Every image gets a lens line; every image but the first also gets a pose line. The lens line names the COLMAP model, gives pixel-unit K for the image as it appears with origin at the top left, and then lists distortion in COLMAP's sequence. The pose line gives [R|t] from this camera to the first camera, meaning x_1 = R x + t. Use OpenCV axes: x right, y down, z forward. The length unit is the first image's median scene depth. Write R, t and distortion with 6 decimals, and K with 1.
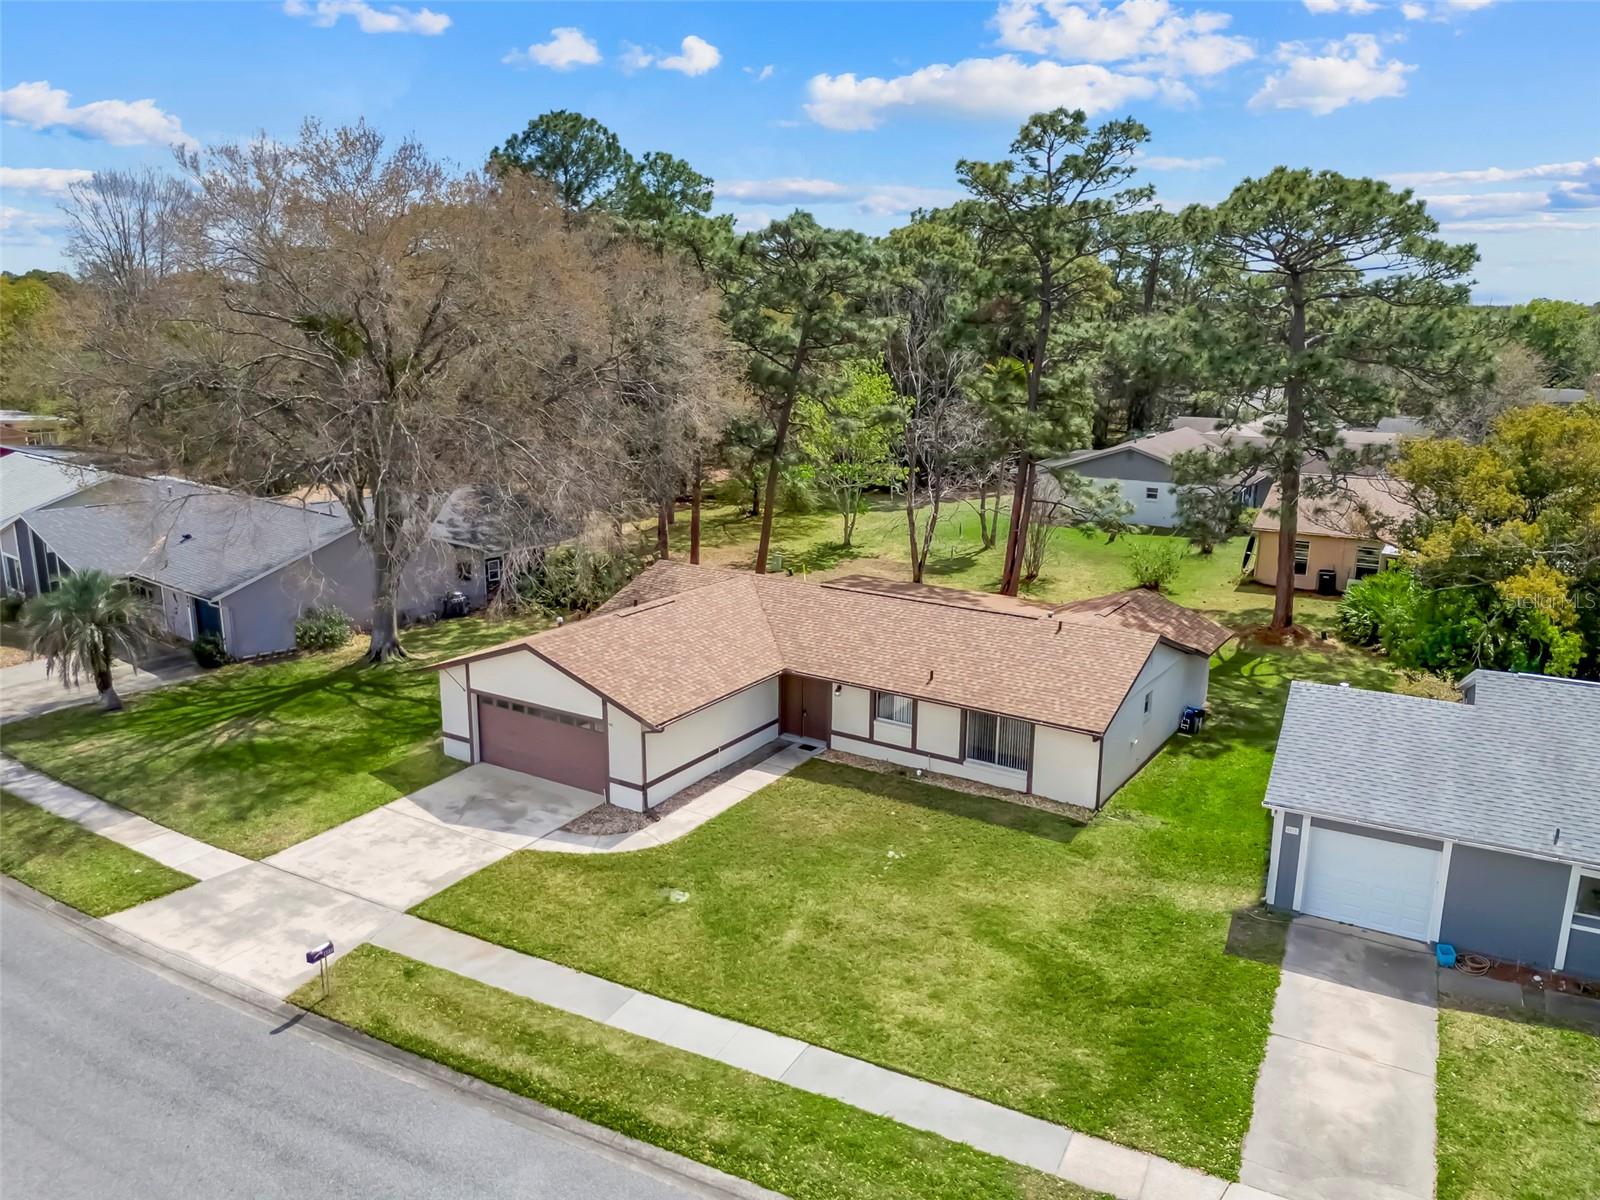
lens RADIAL K [[1193.9, 0, 800.0], [0, 1193.9, 600.0], [0, 0, 1]] dist [0.064341, -0.054198]
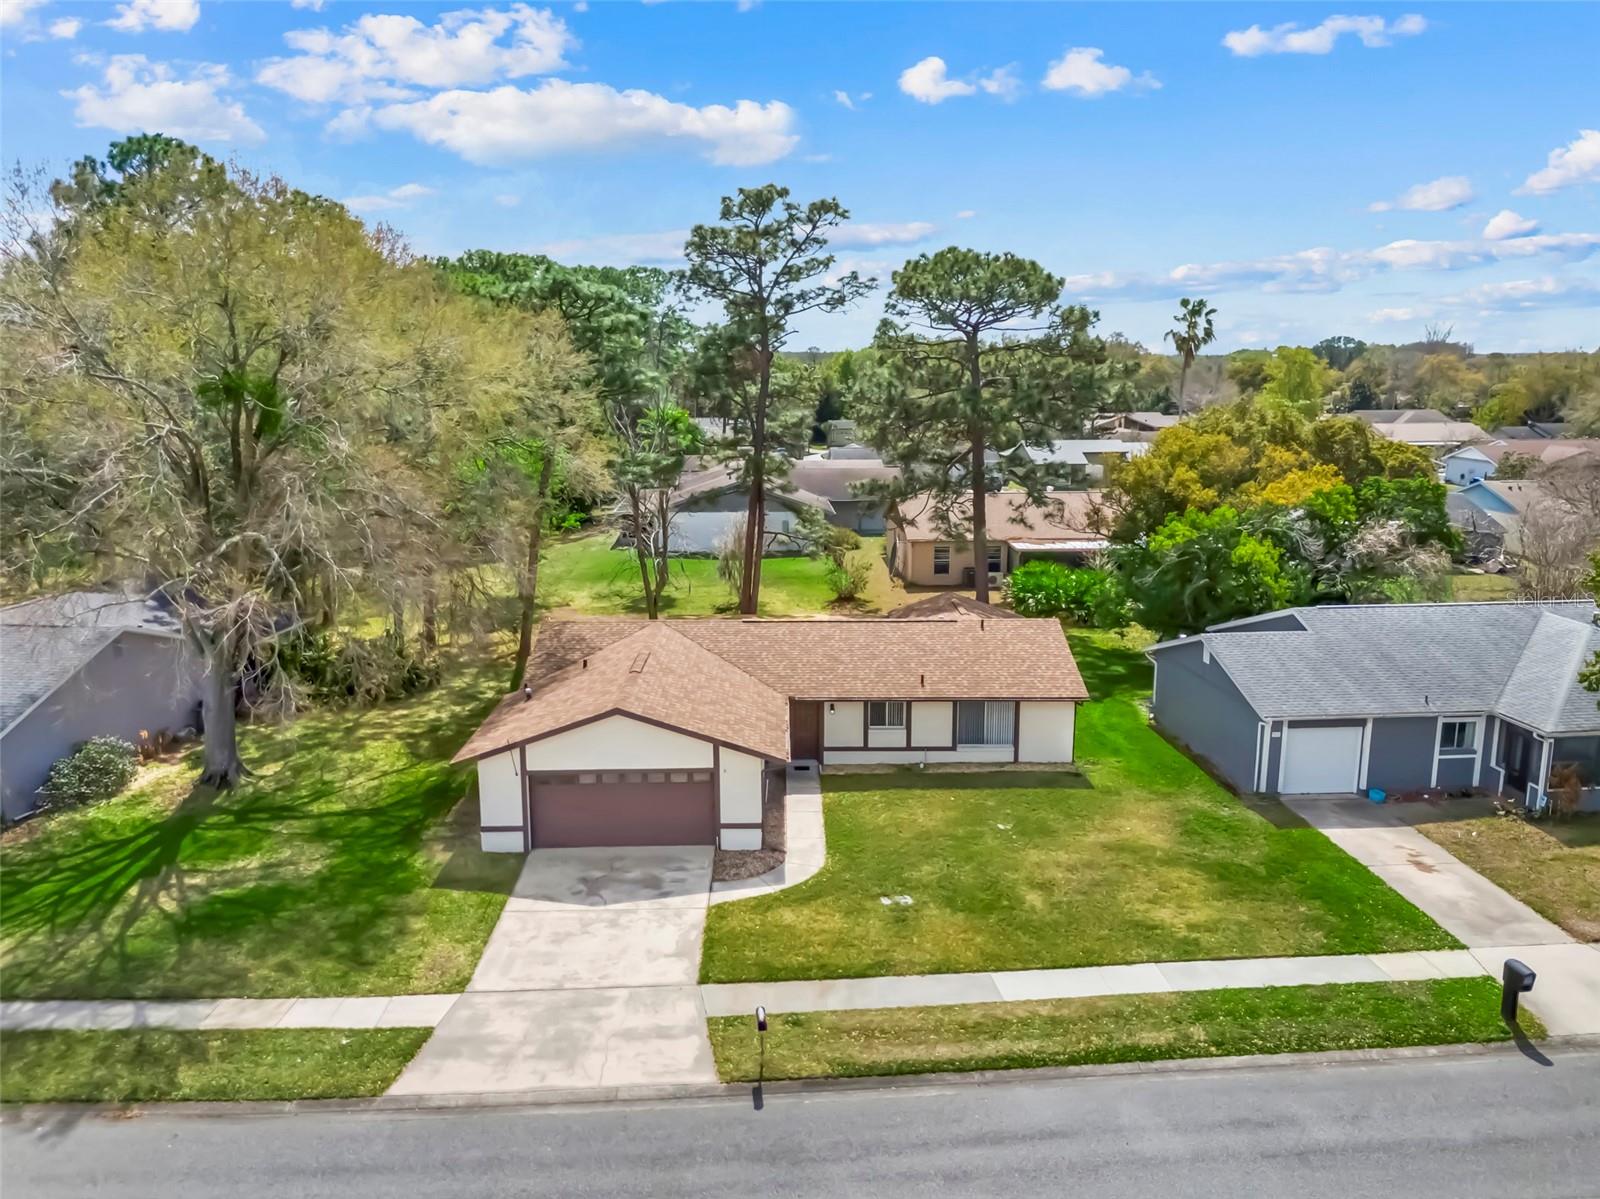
lens RADIAL K [[1193.9, 0, 800.0], [0, 1193.9, 599.5], [0, 0, 1]] dist [0.064341, -0.054198]
pose [[0.834426, -0.119243, 0.538065, -0.632718], [0.139256, 0.990250, 0.003496, -0.035103], [-0.533236, 0.072012, 0.842896, 0.094458]]
